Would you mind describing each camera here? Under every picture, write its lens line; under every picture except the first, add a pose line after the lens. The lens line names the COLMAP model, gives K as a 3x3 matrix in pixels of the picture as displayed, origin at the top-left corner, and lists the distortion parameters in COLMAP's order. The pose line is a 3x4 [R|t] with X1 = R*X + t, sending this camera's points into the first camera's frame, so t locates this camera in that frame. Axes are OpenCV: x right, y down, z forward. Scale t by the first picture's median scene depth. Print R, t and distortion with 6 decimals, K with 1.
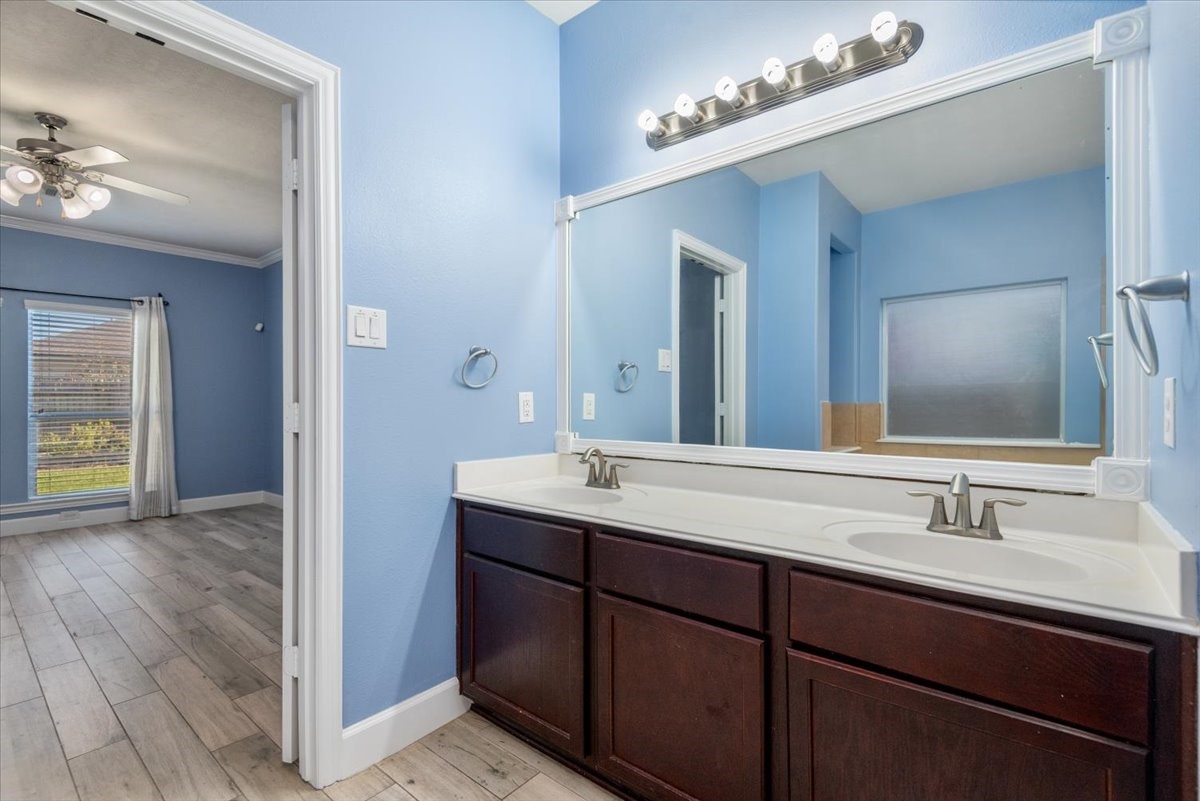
lens RADIAL K [[543.5, 0, 598.4], [0, 543.5, 398.1], [0, 0, 1]] dist [0.029880, -0.014429]
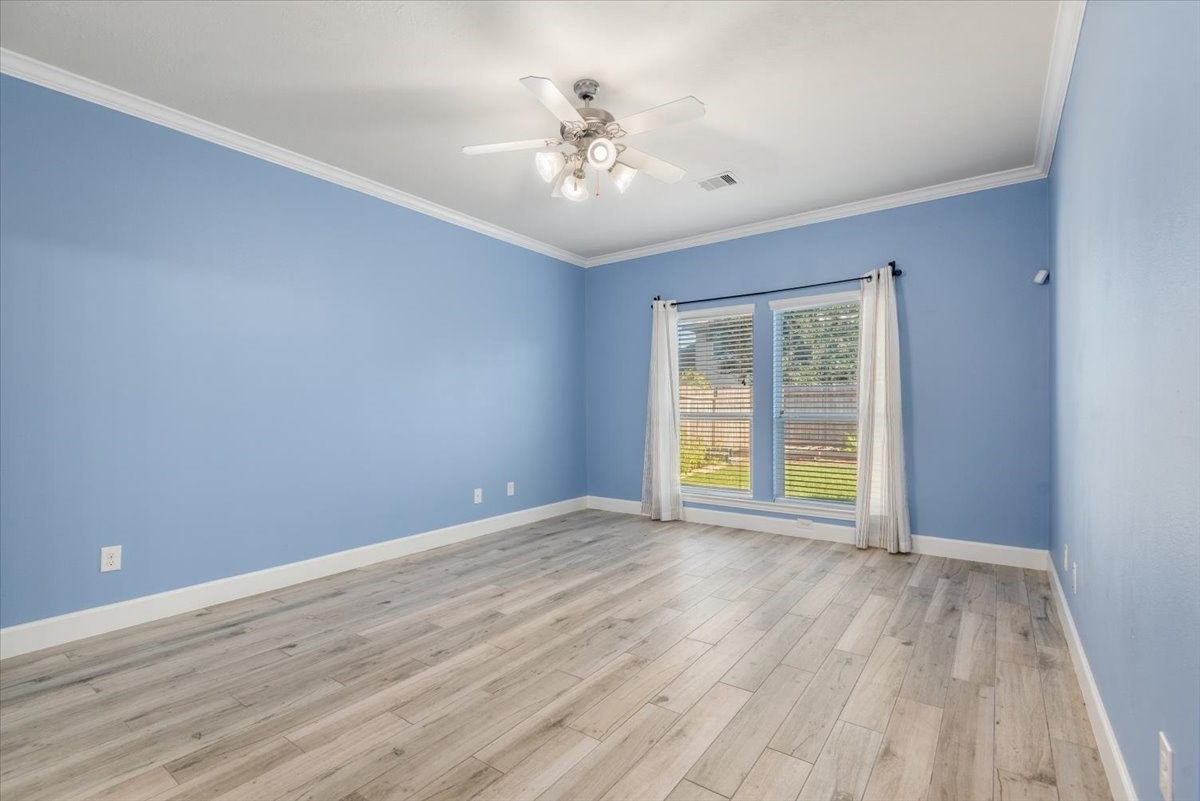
lens RADIAL K [[543.5, 0, 599.6], [0, 543.5, 409.2], [0, 0, 1]] dist [0.029880, -0.014429]
pose [[0.063908, 0.010061, -0.997905, -0.056814], [0.011201, 0.999879, 0.010798, 0.003915], [0.997893, -0.011868, 0.063787, 0.560396]]
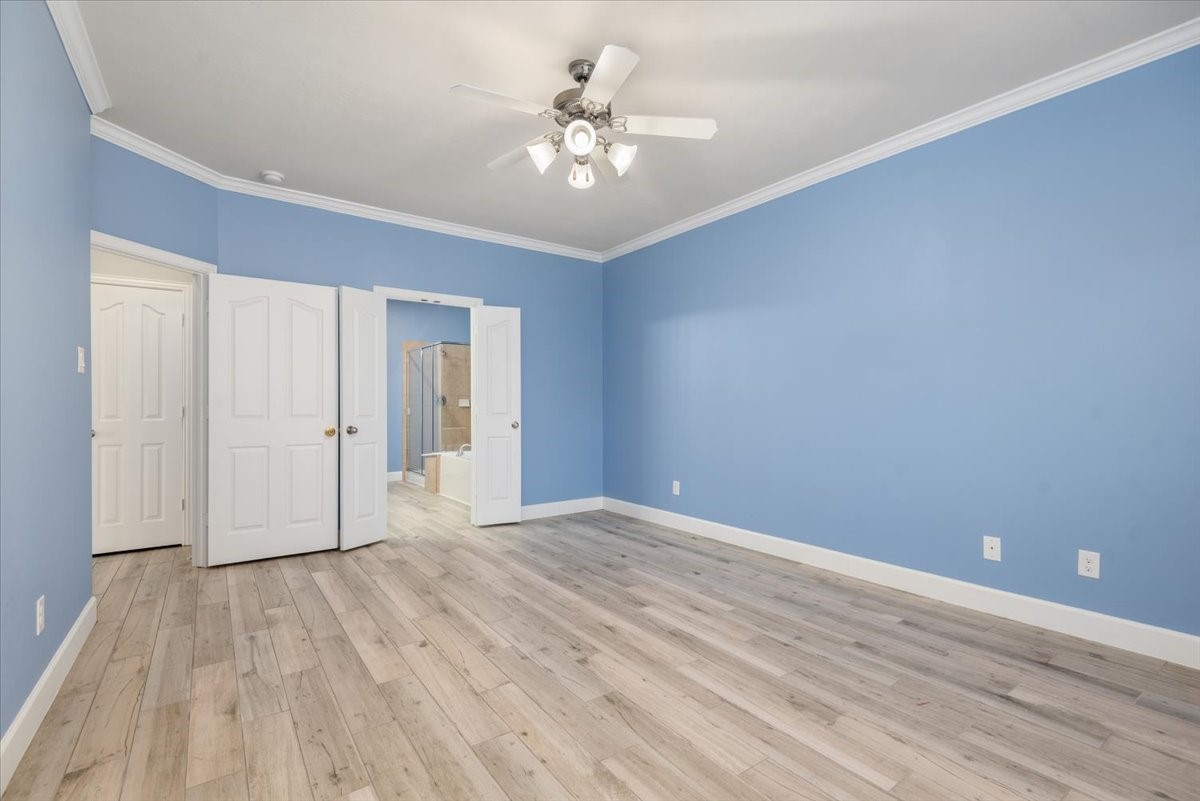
lens RADIAL K [[543.5, 0, 594.9], [0, 543.5, 398.4], [0, 0, 1]] dist [0.029880, -0.014429]
pose [[-0.965256, 0.010397, 0.261098, -0.717721], [0.006077, 0.999831, -0.017347, 0.010049], [-0.261234, -0.015158, -0.965156, 1.056505]]
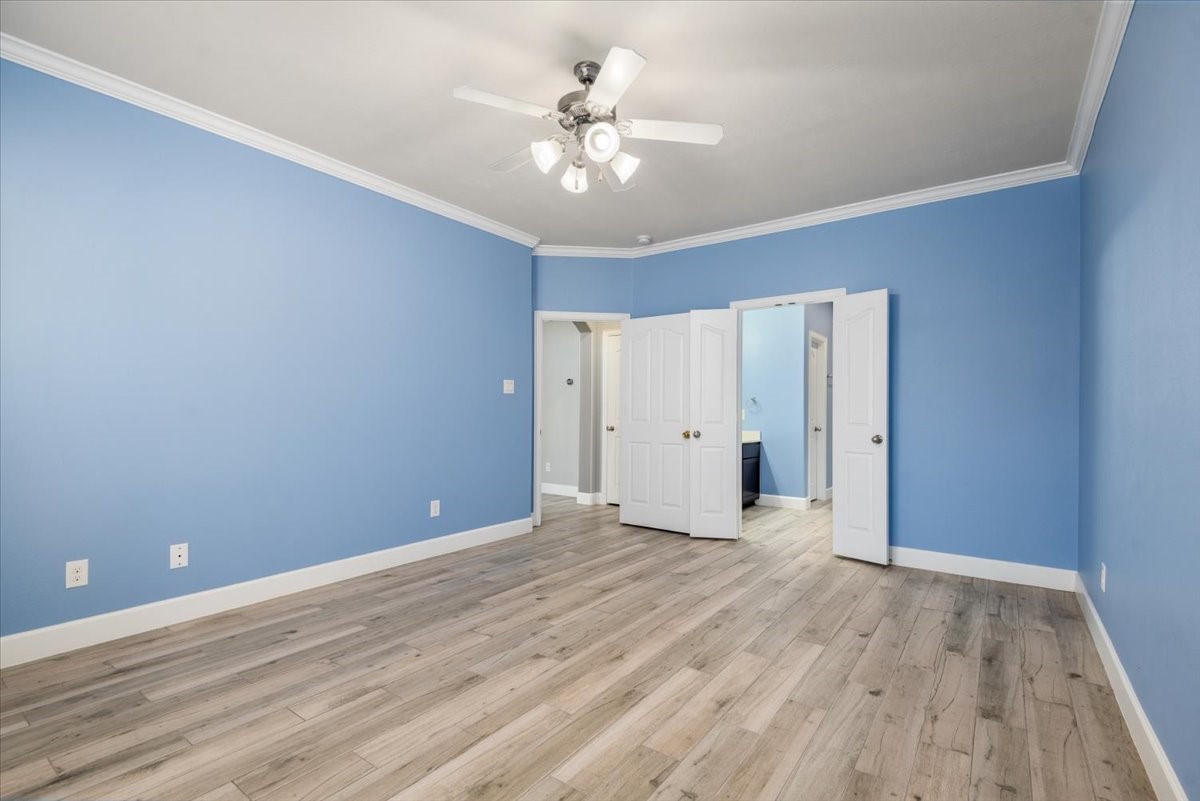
lens RADIAL K [[543.5, 0, 600.4], [0, 543.5, 409.2], [0, 0, 1]] dist [0.029880, -0.014429]
pose [[-0.061504, 0.008580, 0.998070, -1.064534], [-0.010455, 0.999903, -0.009240, 0.008297], [-0.998052, -0.011003, -0.061408, 0.600316]]
